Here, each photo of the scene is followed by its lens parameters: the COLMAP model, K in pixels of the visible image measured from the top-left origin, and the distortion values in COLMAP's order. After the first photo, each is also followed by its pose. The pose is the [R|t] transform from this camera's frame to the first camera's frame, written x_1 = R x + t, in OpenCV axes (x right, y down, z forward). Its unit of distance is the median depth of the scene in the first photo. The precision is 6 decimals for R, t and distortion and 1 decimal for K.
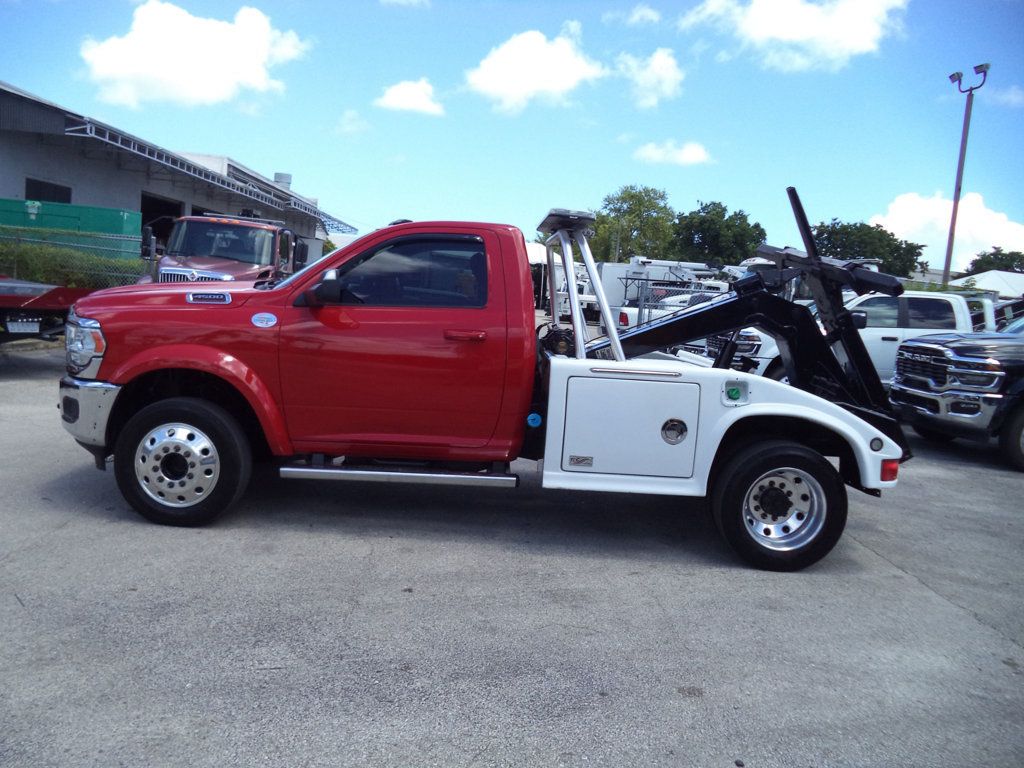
lens RADIAL K [[814.7, 0, 516.9], [0, 814.7, 403.6], [0, 0, 1]] dist [-0.034586, -0.006013]
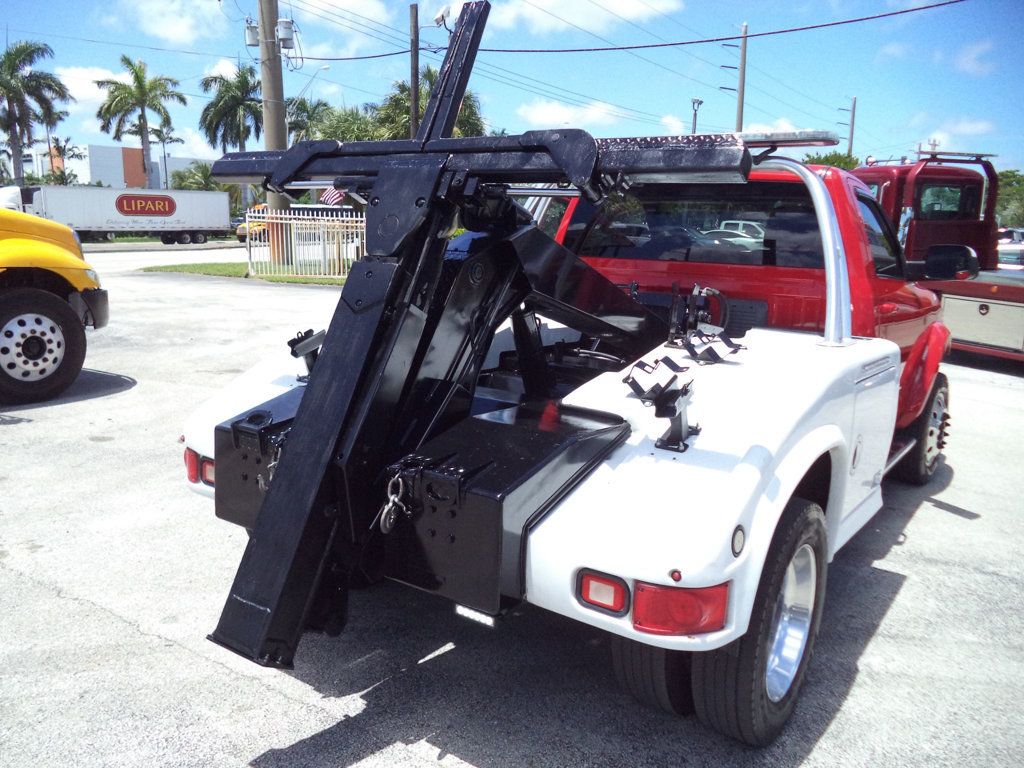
lens RADIAL K [[859.0, 0, 511.3], [0, 859.0, 367.5], [0, 0, 1]] dist [-0.007809, -0.017050]
pose [[-0.599176, 0.035419, -0.799833, 0.871854], [-0.186602, 0.965329, 0.182535, -0.167463], [0.778568, 0.258621, -0.571793, 1.590731]]
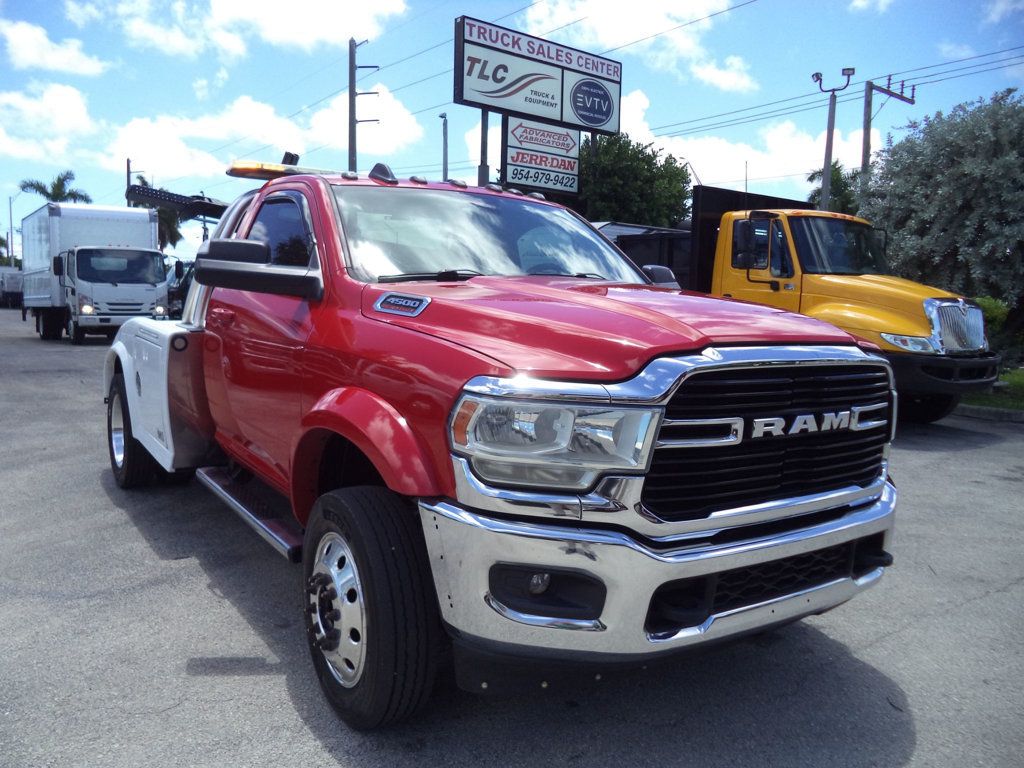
lens RADIAL K [[867.1, 0, 540.2], [0, 867.1, 381.3], [0, 0, 1]] dist [-0.017394, -0.012240]
pose [[-0.520091, -0.192791, 0.832068, -0.967034], [0.039074, 0.967801, 0.248664, -0.271937], [-0.853216, 0.161840, -0.495812, 1.539179]]
